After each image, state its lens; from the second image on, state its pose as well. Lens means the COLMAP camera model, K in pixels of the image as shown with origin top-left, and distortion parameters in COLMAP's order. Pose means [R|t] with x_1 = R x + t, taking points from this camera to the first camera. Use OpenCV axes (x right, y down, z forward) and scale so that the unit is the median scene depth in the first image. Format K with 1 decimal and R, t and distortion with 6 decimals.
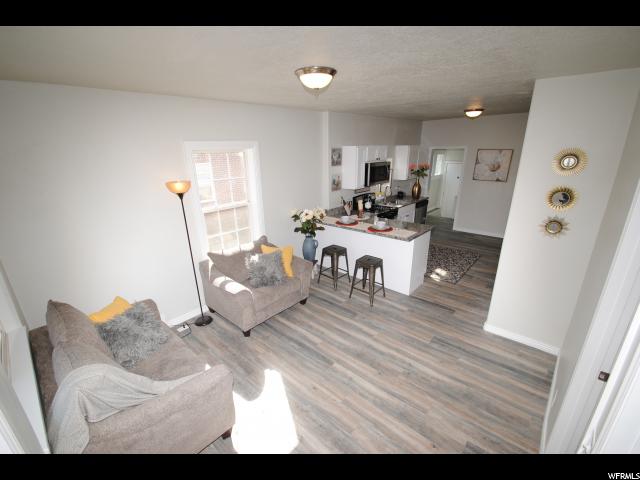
lens RADIAL K [[282.2, 0, 316.0], [0, 282.2, 248.7], [0, 0, 1]] dist [0.012170, -0.015889]
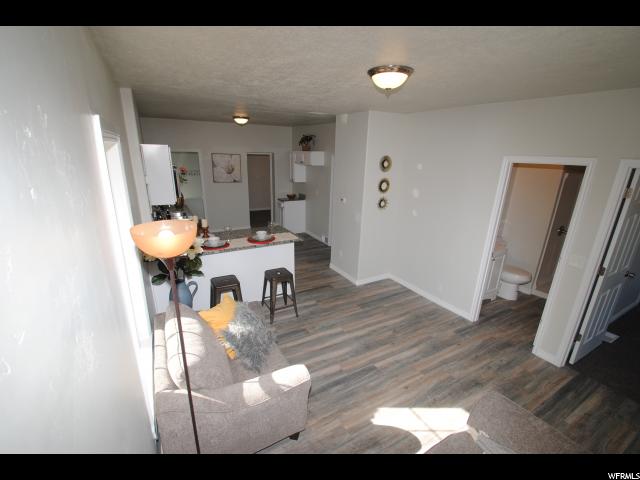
lens RADIAL K [[288.1, 0, 315.7], [0, 288.1, 248.7], [0, 0, 1]] dist [-0.000136, -0.000290]
pose [[0.316036, -0.273993, 0.908322, -0.620107], [0.287676, 0.939993, 0.183455, -0.176352], [-0.904082, 0.203324, 0.375893, 0.546930]]
